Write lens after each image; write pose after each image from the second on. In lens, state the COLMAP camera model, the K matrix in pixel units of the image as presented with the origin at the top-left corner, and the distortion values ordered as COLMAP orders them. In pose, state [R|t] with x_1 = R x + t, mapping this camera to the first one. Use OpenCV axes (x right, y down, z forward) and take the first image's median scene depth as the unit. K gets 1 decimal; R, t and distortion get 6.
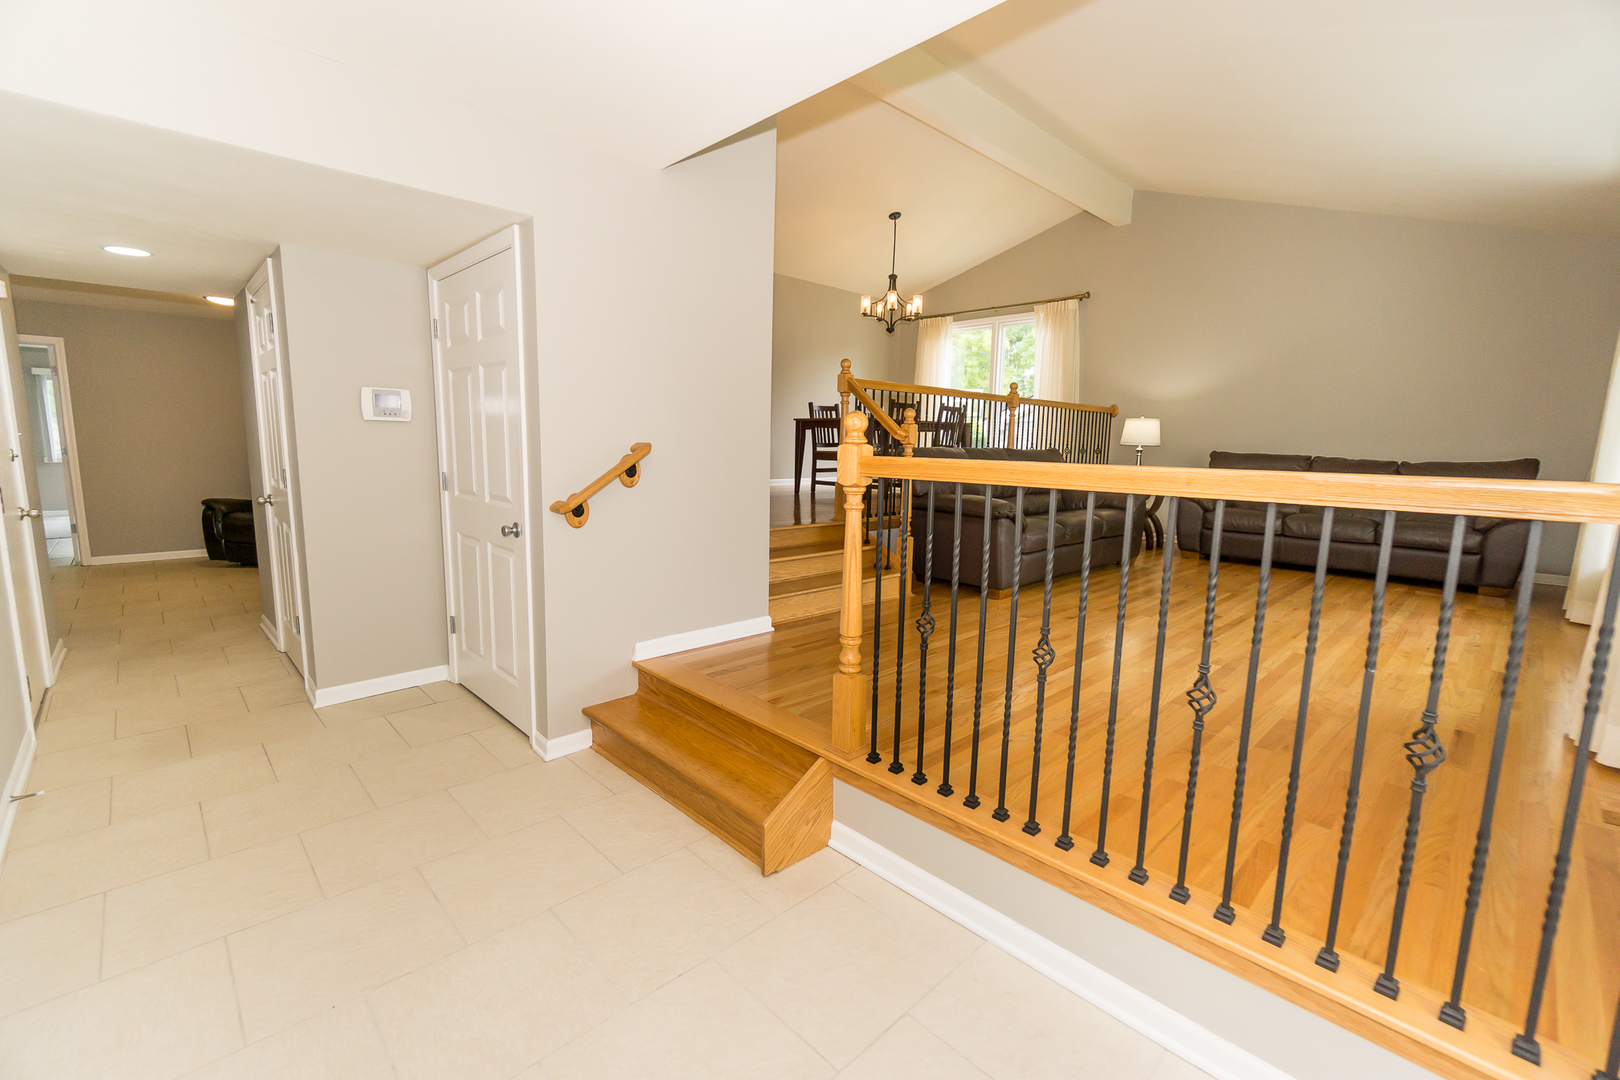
lens RADIAL K [[703.6, 0, 804.8], [0, 703.6, 542.3], [0, 0, 1]] dist [-0.006067, 0.001391]
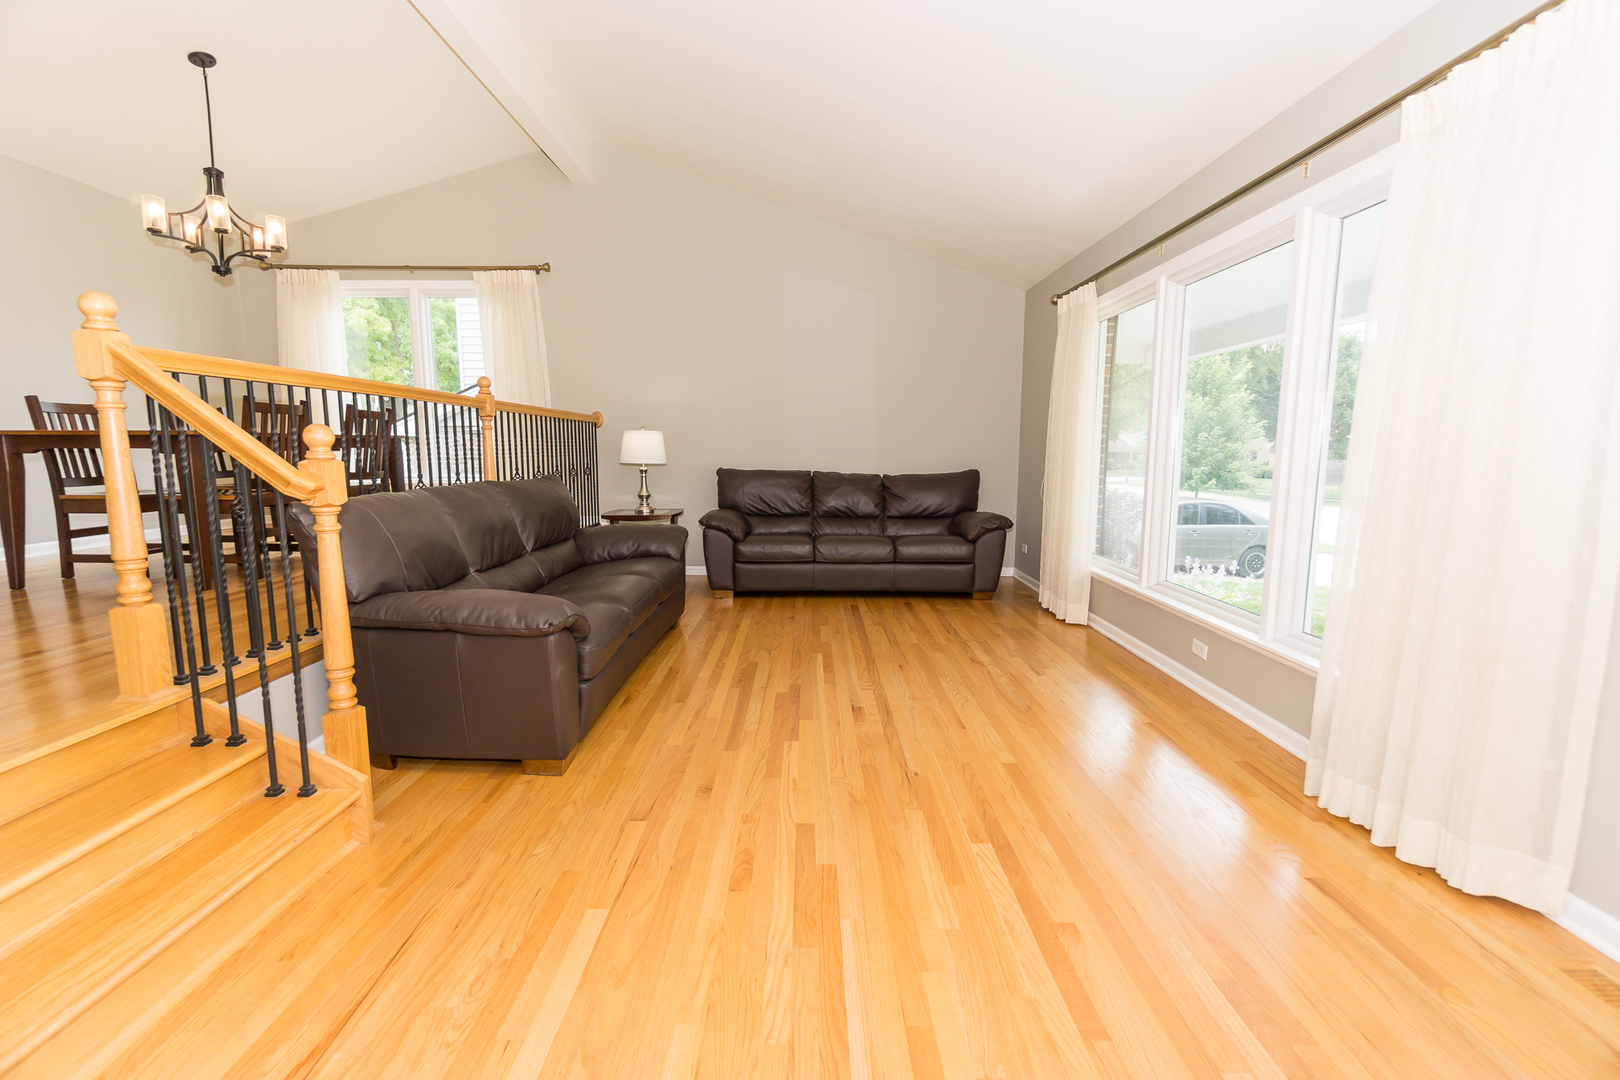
lens RADIAL K [[703.6, 0, 809.0], [0, 703.6, 542.5], [0, 0, 1]] dist [-0.006067, 0.001391]
pose [[0.696856, -0.111840, 0.708437, 0.028933], [0.112847, 0.992561, 0.045693, -0.061536], [-0.708277, 0.048104, 0.704294, 0.293484]]
